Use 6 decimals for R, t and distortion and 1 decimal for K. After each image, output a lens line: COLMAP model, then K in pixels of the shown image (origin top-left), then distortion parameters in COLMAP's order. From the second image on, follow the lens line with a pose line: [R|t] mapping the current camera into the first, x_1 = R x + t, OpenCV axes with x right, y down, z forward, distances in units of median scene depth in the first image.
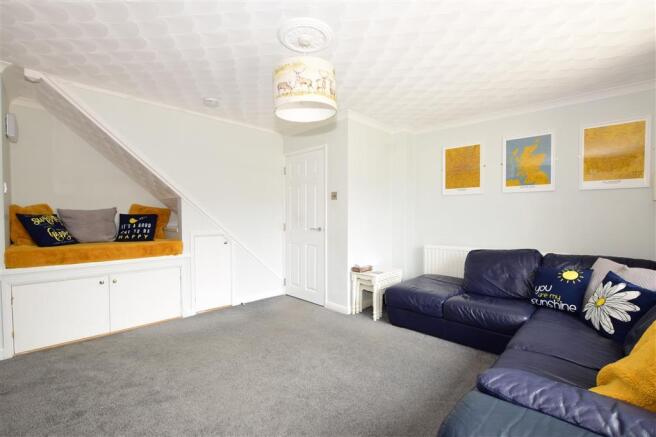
lens RADIAL K [[293.4, 0, 328.3], [0, 293.4, 218.4], [0, 0, 1]] dist [-0.004058, -0.000454]
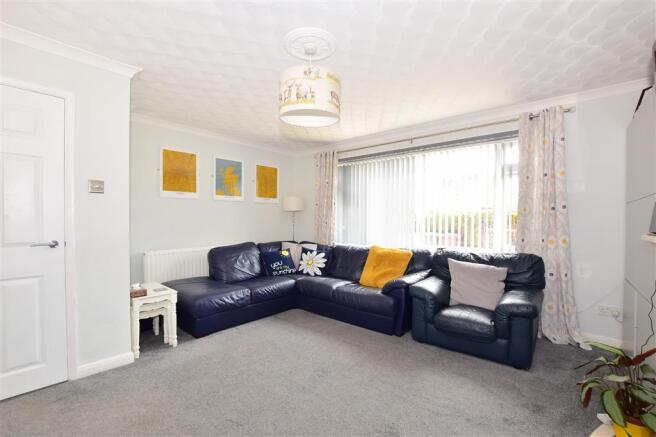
lens RADIAL K [[293.4, 0, 328.3], [0, 293.4, 220.1], [0, 0, 1]] dist [-0.004058, -0.000454]
pose [[-0.027969, -0.008136, 0.999576, -0.646478], [0.007901, 0.999934, 0.008360, -0.009310], [-0.999578, 0.008132, -0.027903, 0.565577]]
